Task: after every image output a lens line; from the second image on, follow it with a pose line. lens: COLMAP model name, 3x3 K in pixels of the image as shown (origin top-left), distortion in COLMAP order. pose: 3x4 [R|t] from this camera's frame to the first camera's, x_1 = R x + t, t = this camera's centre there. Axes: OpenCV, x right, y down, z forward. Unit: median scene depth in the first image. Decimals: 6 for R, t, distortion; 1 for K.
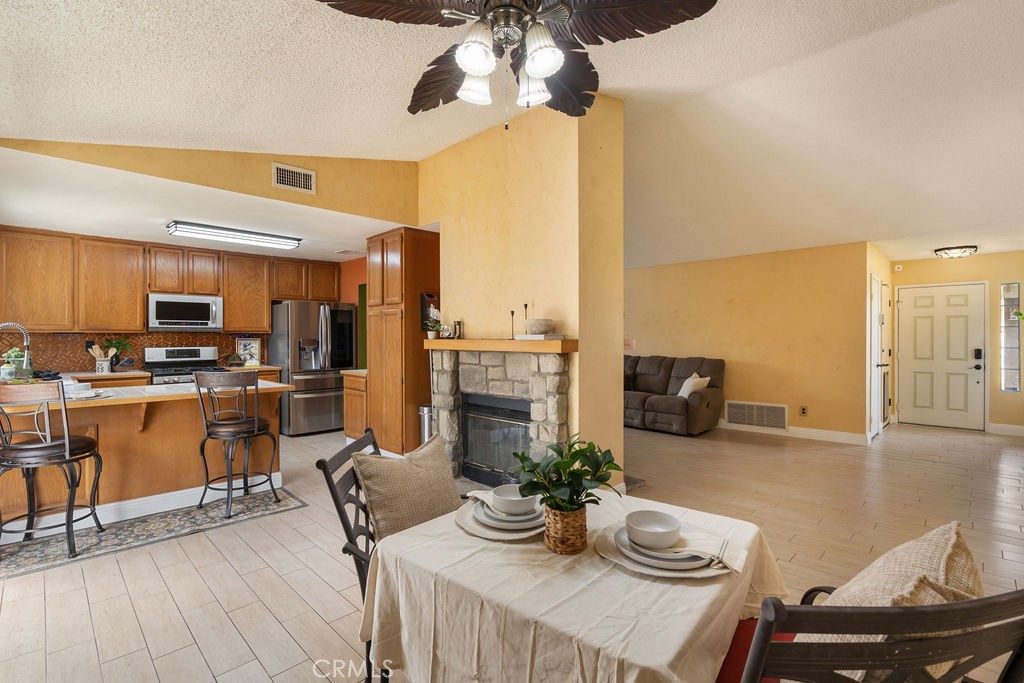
lens RADIAL K [[466.5, 0, 510.6], [0, 466.5, 339.3], [0, 0, 1]] dist [0.005526, -0.000979]
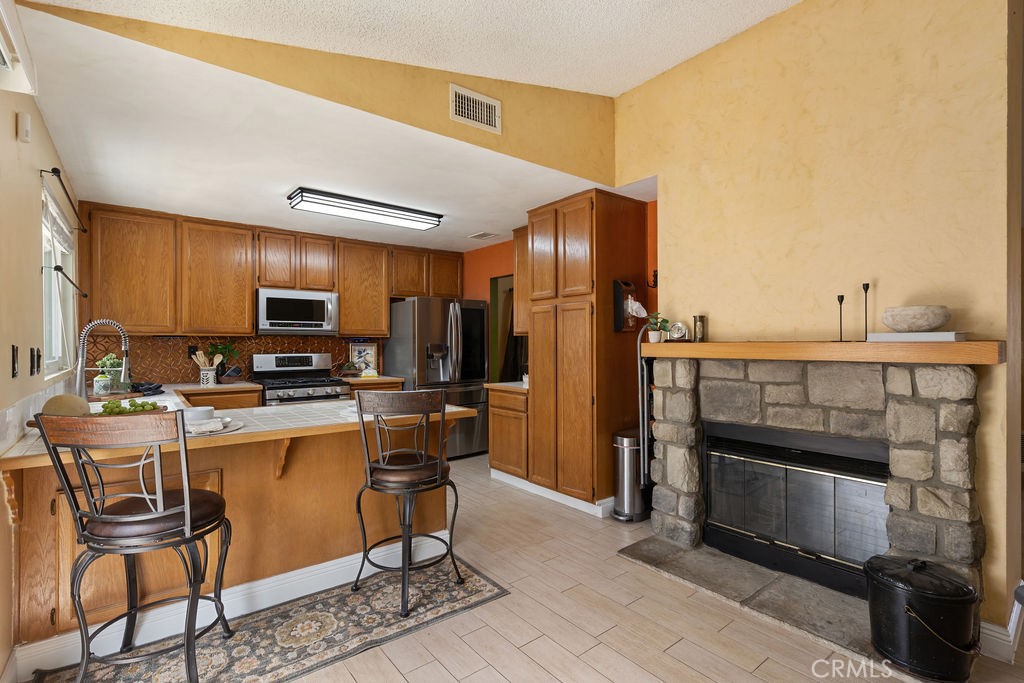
lens RADIAL K [[466.5, 0, 513.1], [0, 466.5, 345.6], [0, 0, 1]] dist [0.005526, -0.000979]
pose [[0.994515, -0.000232, -0.104590, -0.307350], [-0.000053, 0.999996, -0.002723, 0.006271], [0.104591, 0.002713, 0.994512, 0.292462]]
